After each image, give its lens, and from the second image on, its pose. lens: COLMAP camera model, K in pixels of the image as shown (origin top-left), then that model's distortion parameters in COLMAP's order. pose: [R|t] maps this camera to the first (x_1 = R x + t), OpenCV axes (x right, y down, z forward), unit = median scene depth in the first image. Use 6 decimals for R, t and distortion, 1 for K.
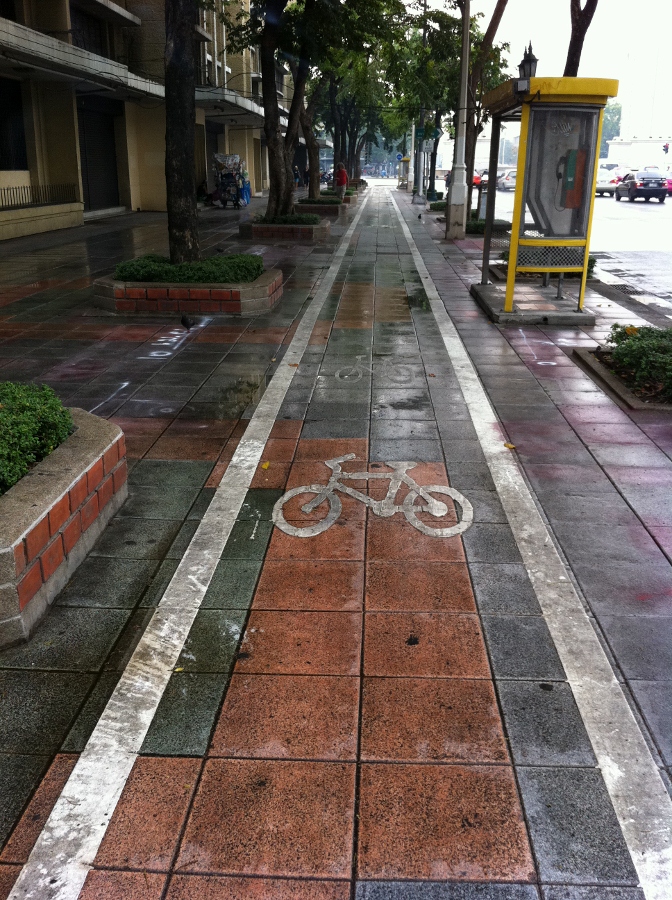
lens RADIAL K [[845.5, 0, 336.0], [0, 845.5, 450.0], [0, 0, 1]] dist [0.050419, -0.196646]
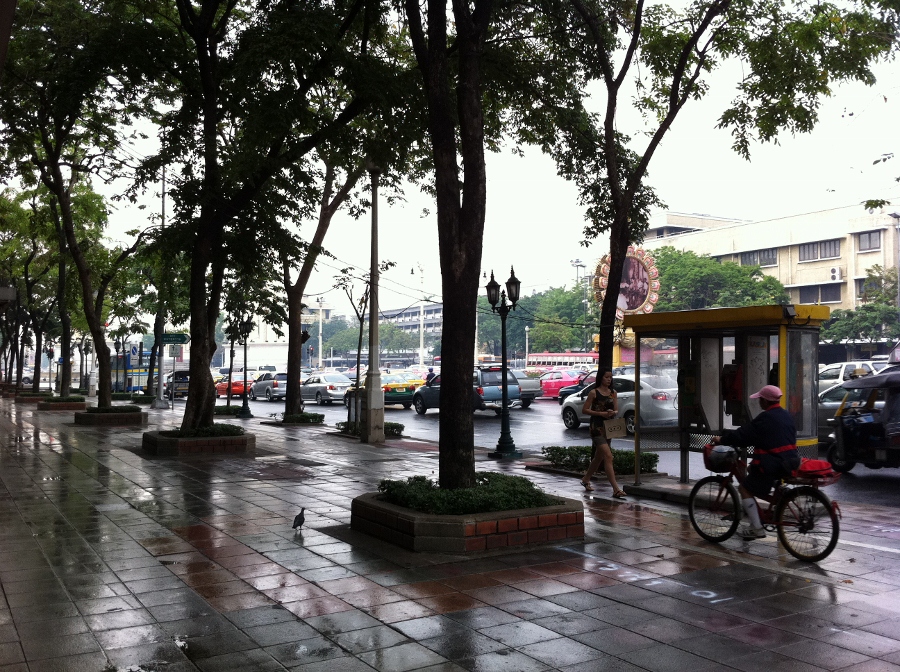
lens RADIAL K [[845.5, 0, 450.0], [0, 845.5, 336.0], [0, 0, 1]] dist [0.050419, -0.196646]
pose [[0.827254, 0.017845, 0.561544, -1.154163], [0.181740, 0.937258, -0.297520, -0.192451], [-0.531621, 0.348180, 0.772107, 0.511167]]
